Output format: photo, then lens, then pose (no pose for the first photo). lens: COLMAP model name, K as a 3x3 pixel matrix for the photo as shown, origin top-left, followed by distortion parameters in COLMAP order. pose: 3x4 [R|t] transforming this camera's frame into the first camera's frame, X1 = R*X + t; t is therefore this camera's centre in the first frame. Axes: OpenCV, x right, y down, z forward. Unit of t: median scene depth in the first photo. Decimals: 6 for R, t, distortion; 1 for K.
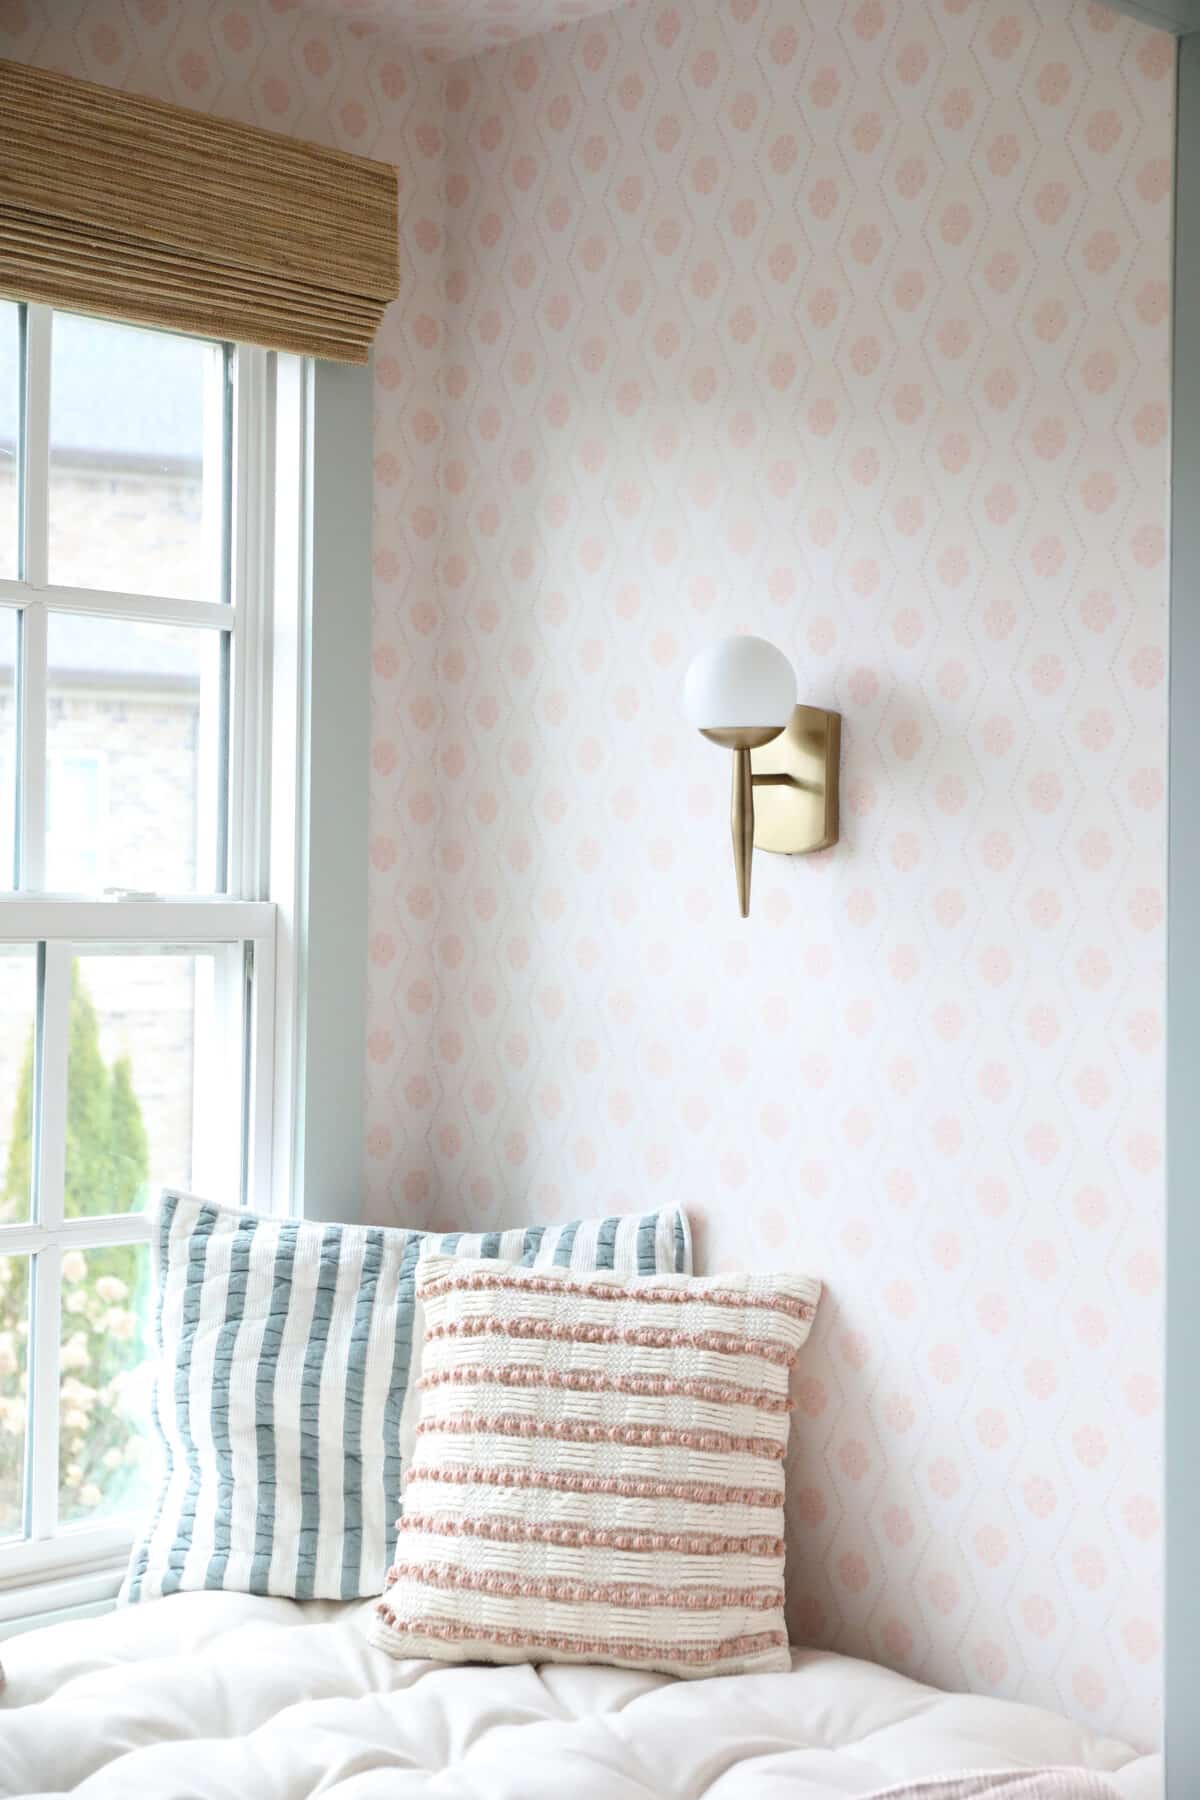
lens RADIAL K [[2737.0, 0, 613.4], [0, 2737.0, 897.9], [0, 0, 1]] dist [0.104327, 0.000000]
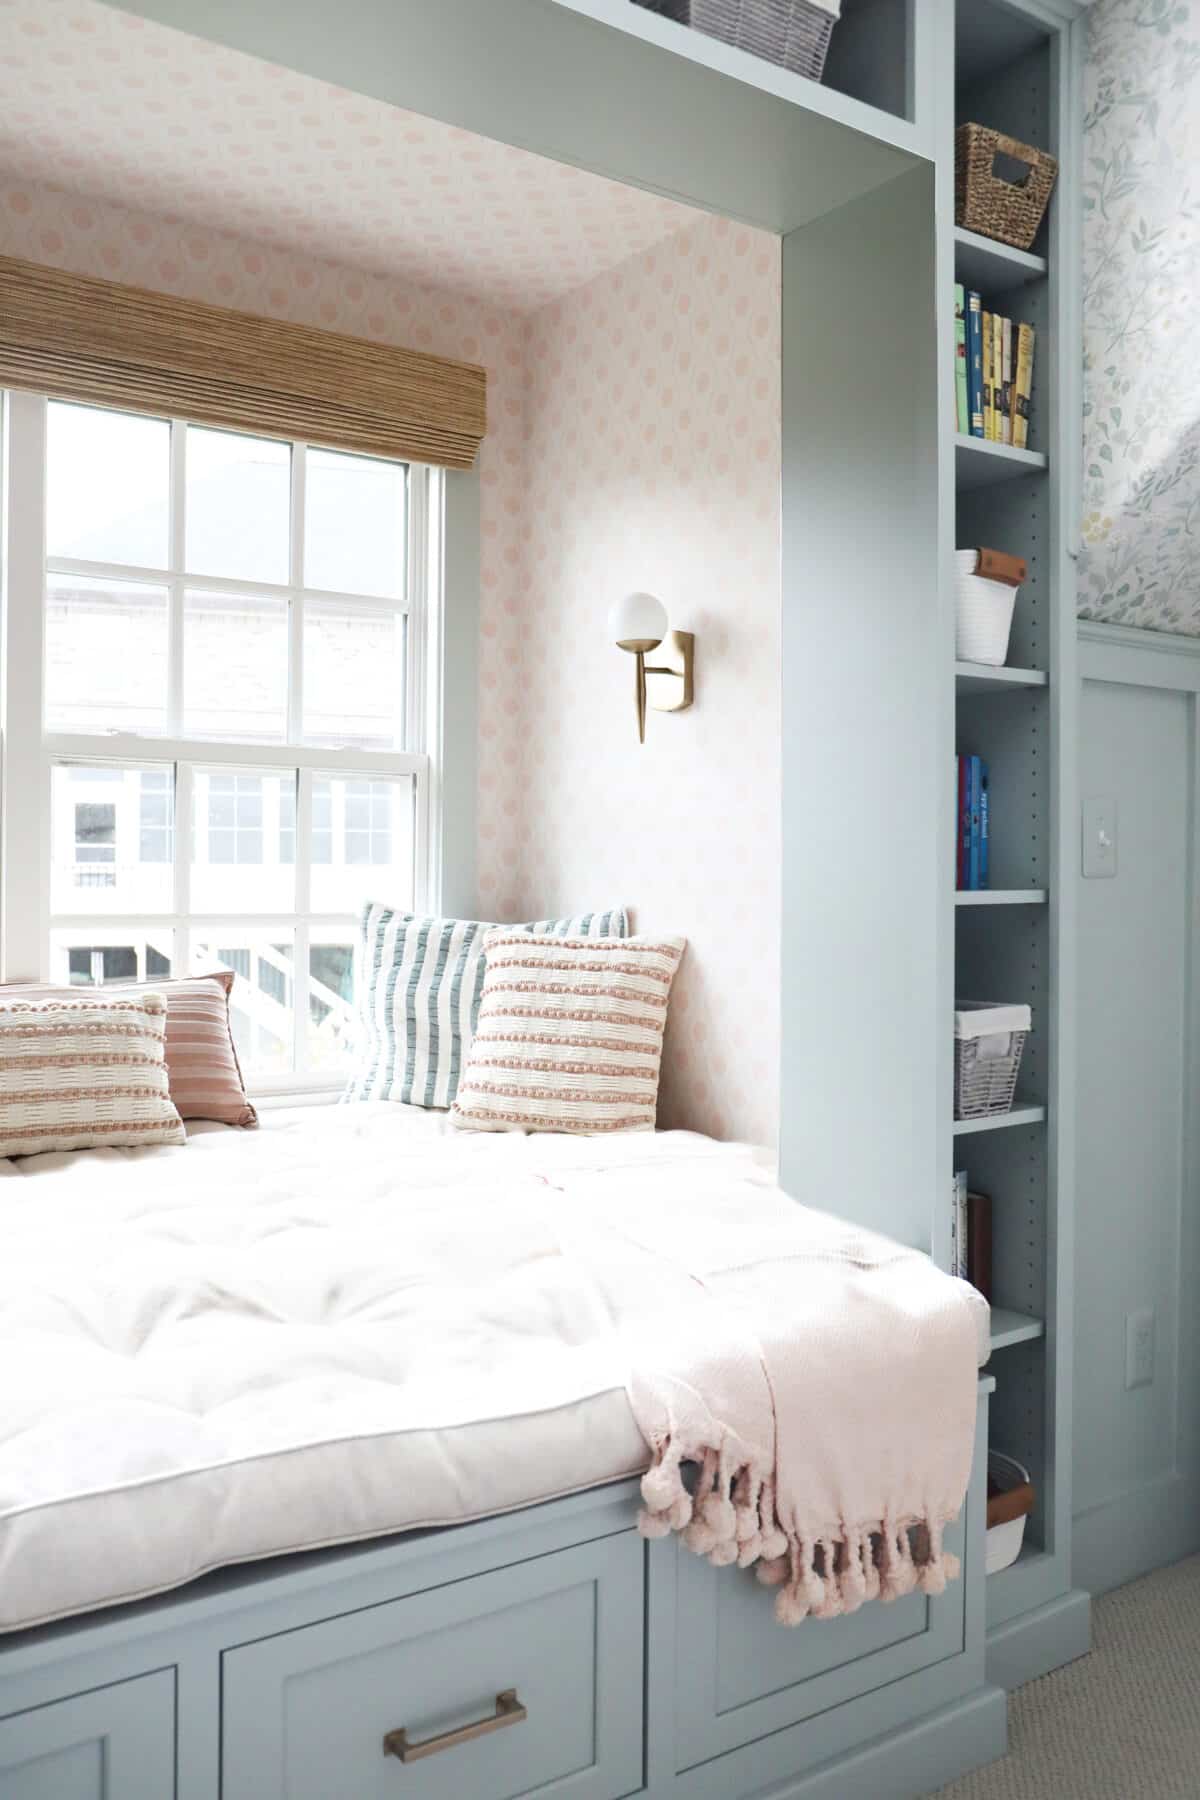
lens RADIAL K [[1552.5, 0, 624.5], [0, 1552.5, 894.5], [0, 0, 1]] dist [-0.039874, 0.079521]
pose [[0.985382, -0.004207, -0.170308, 0.206608], [0.005251, 0.999970, 0.005677, 0.099408], [0.170279, -0.006488, 0.985375, -0.045704]]
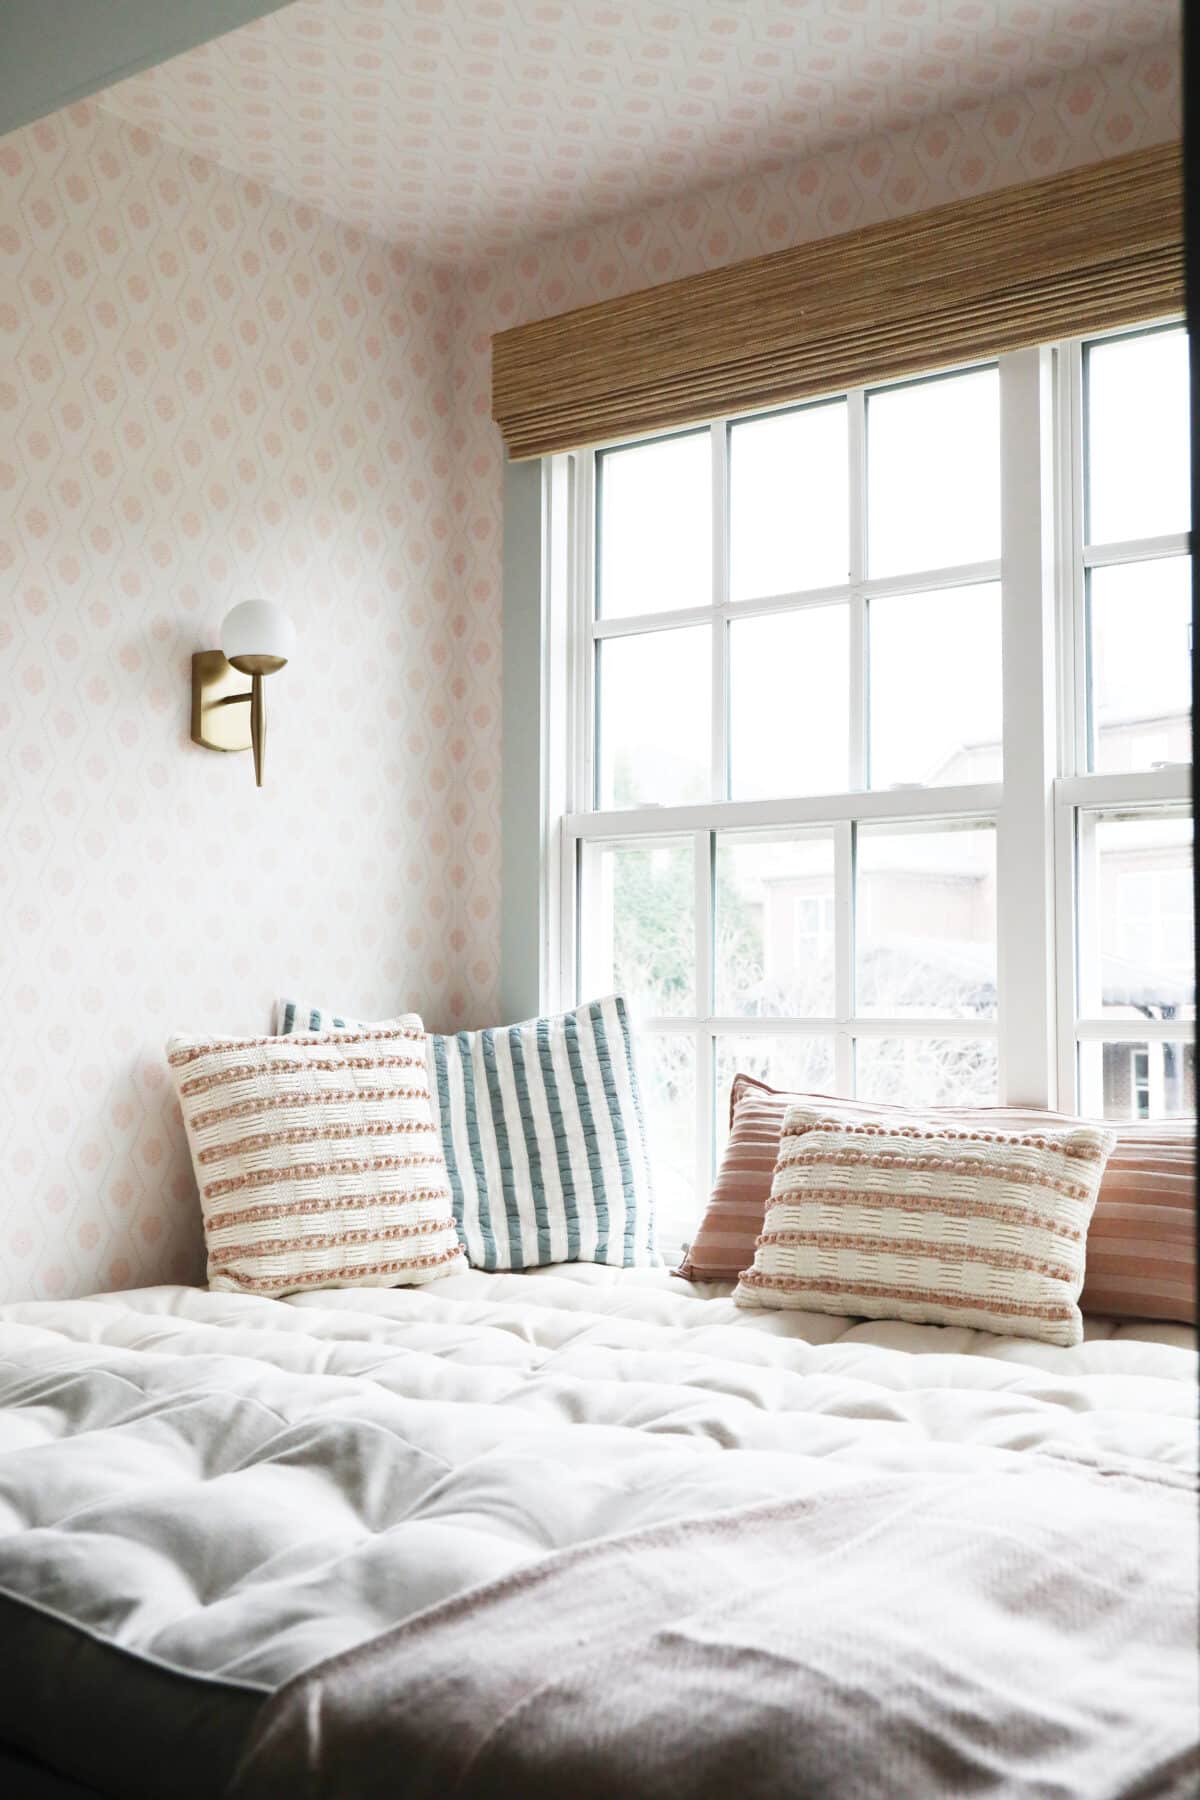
lens RADIAL K [[1941.8, 0, 611.8], [0, 1941.8, 910.2], [0, 0, 1]] dist [0.032700, 0.000000]
pose [[0.121114, -0.073647, -0.989903, 0.574899], [-0.008420, 0.997132, -0.075215, 0.135013], [0.992603, 0.017445, 0.120147, 0.532665]]
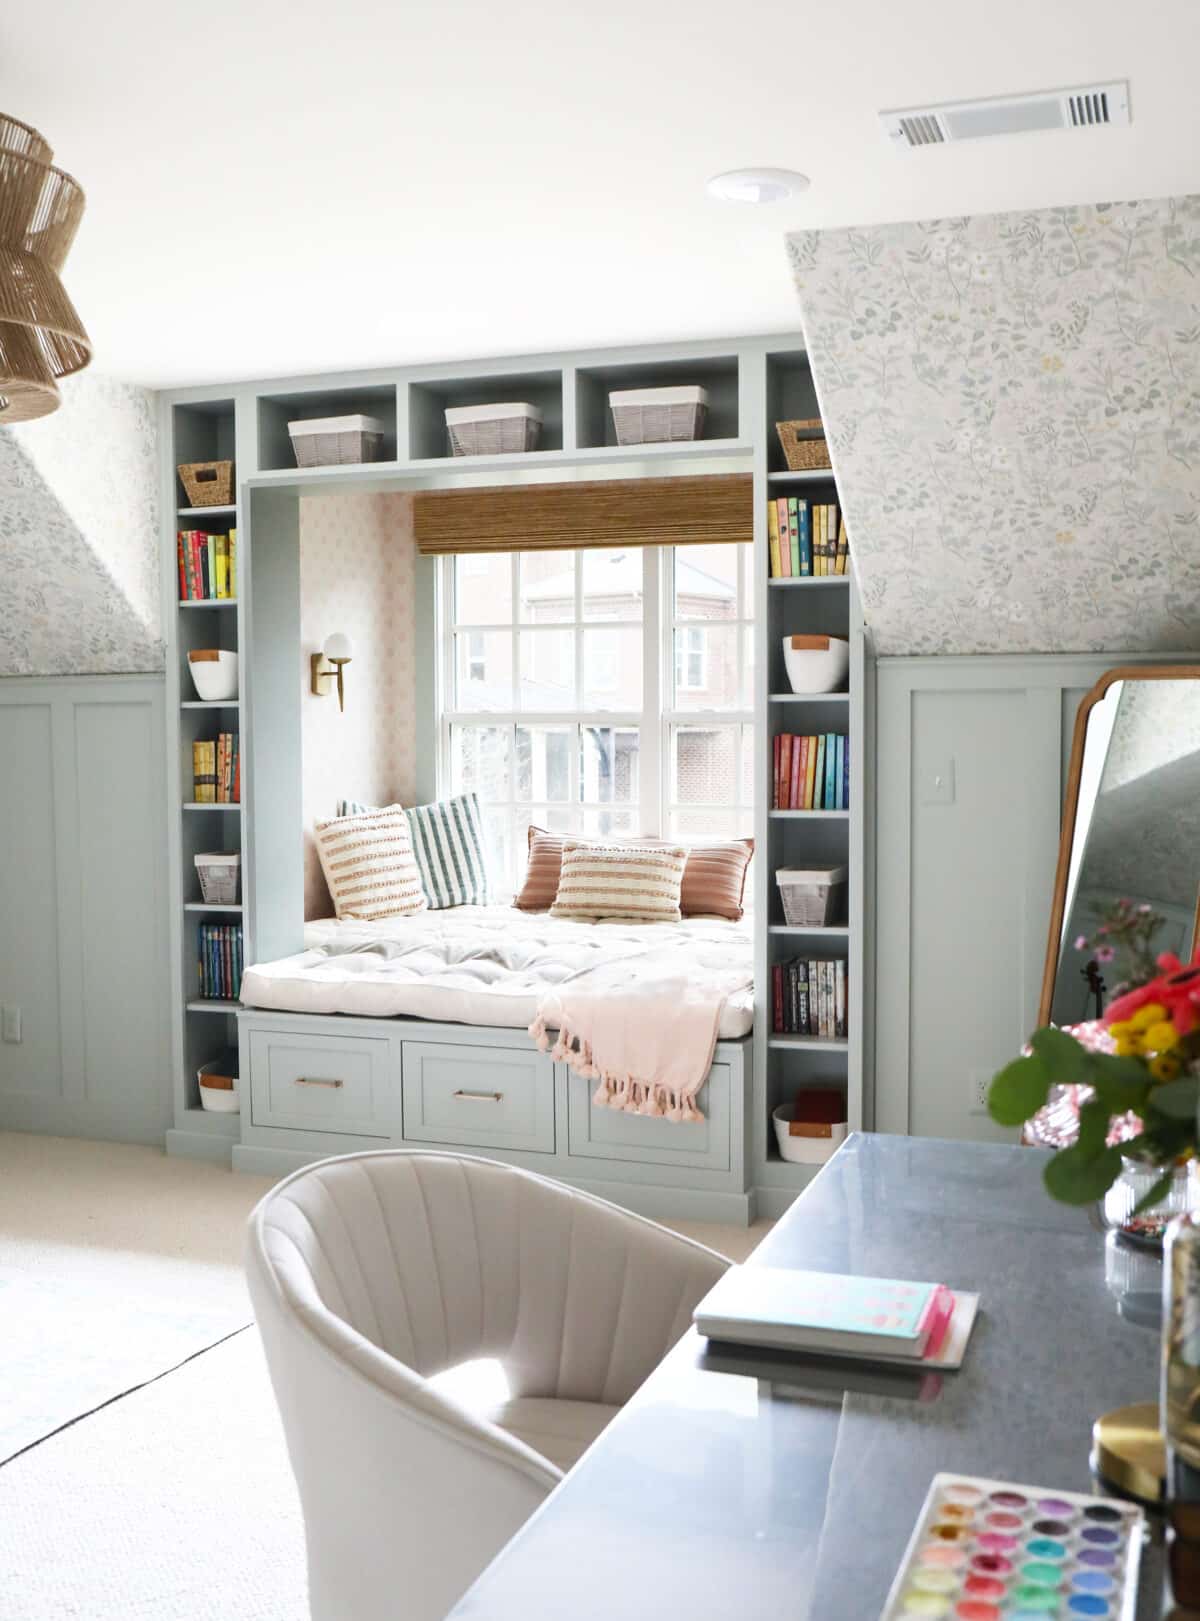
lens RADIAL K [[1798.3, 0, 637.1], [0, 1798.3, 846.6], [0, 0, 1]] dist [0.040860, 0.000000]
pose [[0.425200, 0.049581, -0.903740, 1.719324], [0.003982, 0.998386, 0.056647, 0.039400], [0.905090, -0.027685, 0.424317, -0.139129]]
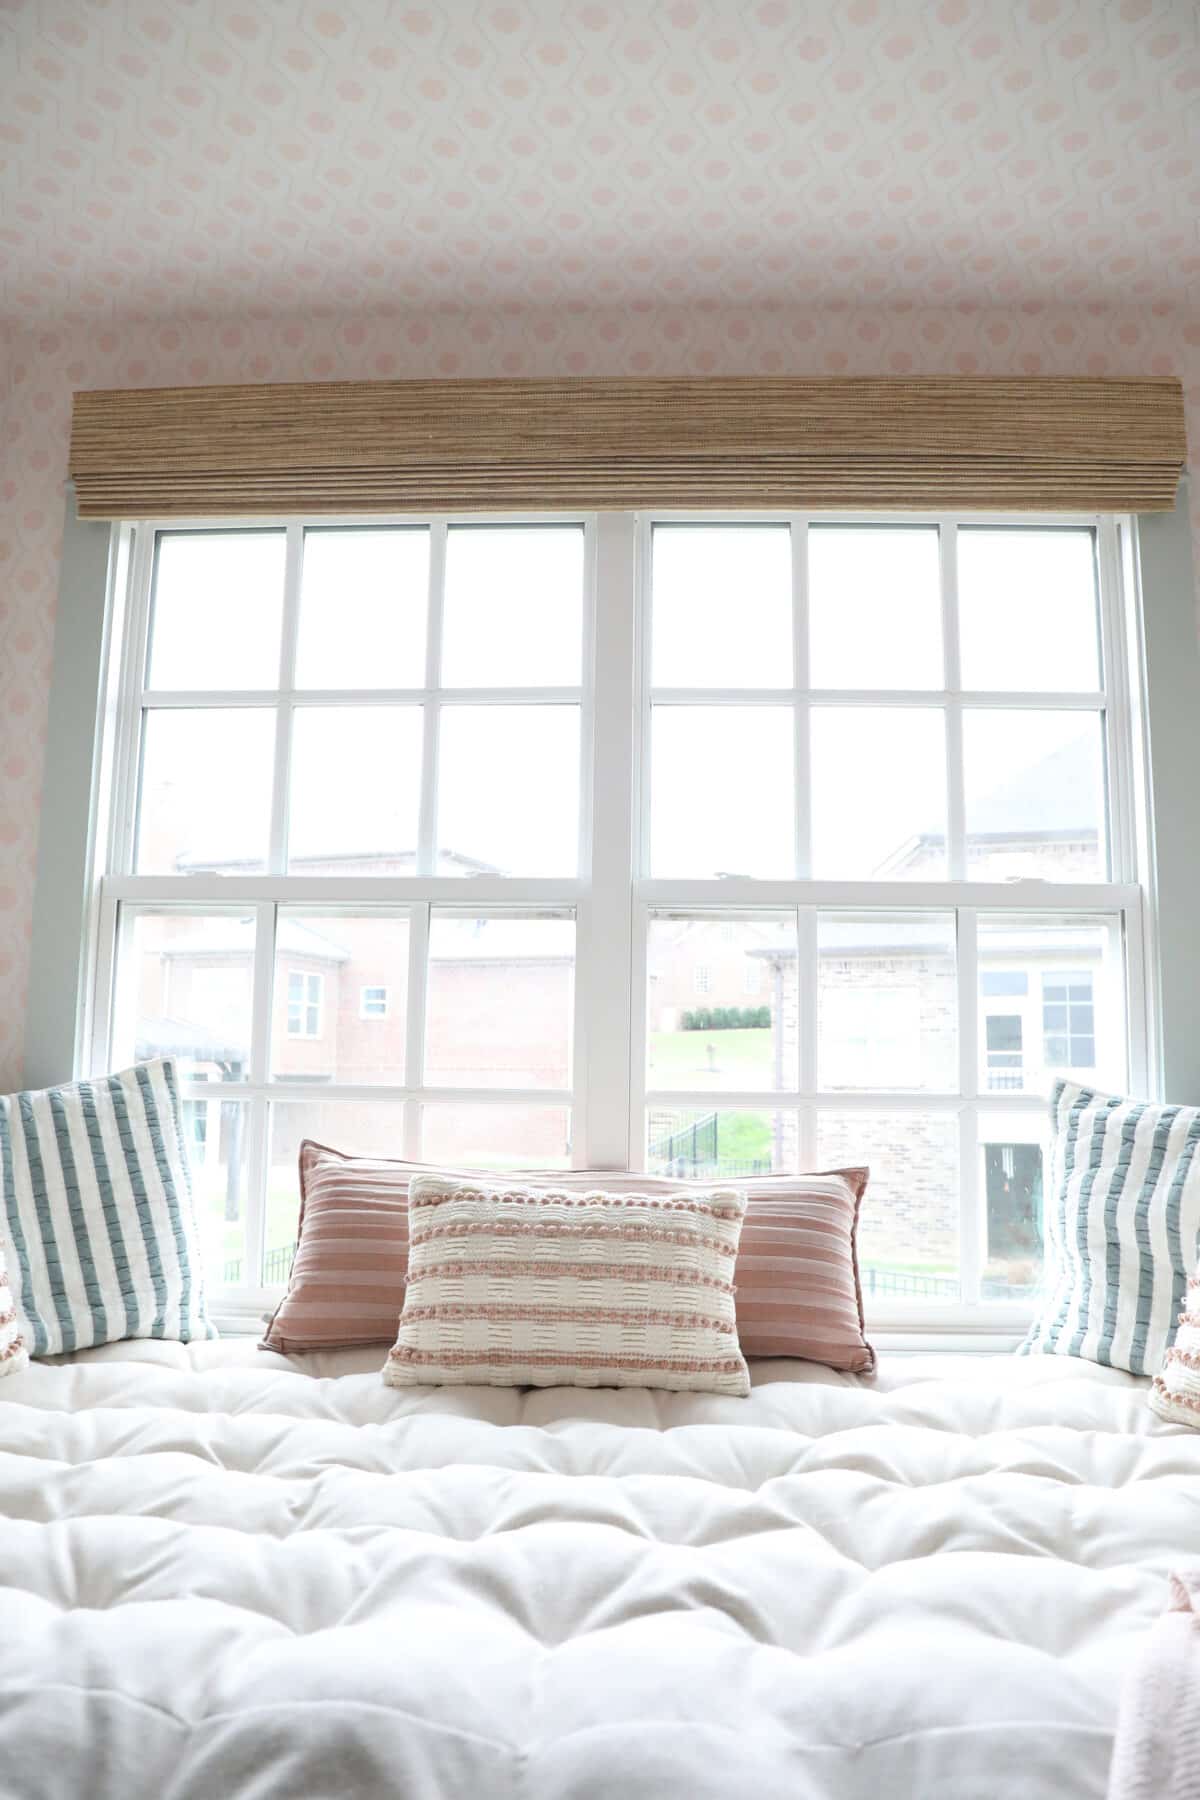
lens RADIAL K [[1291.1, 0, 605.6], [0, 1291.1, 913.5], [0, 0, 1]] dist [-0.084575, 0.043179]
pose [[0.662690, -0.104070, -0.741628, 0.193684], [-0.005055, 0.989653, -0.143391, 0.120820], [0.748877, 0.098772, 0.655307, 0.377539]]
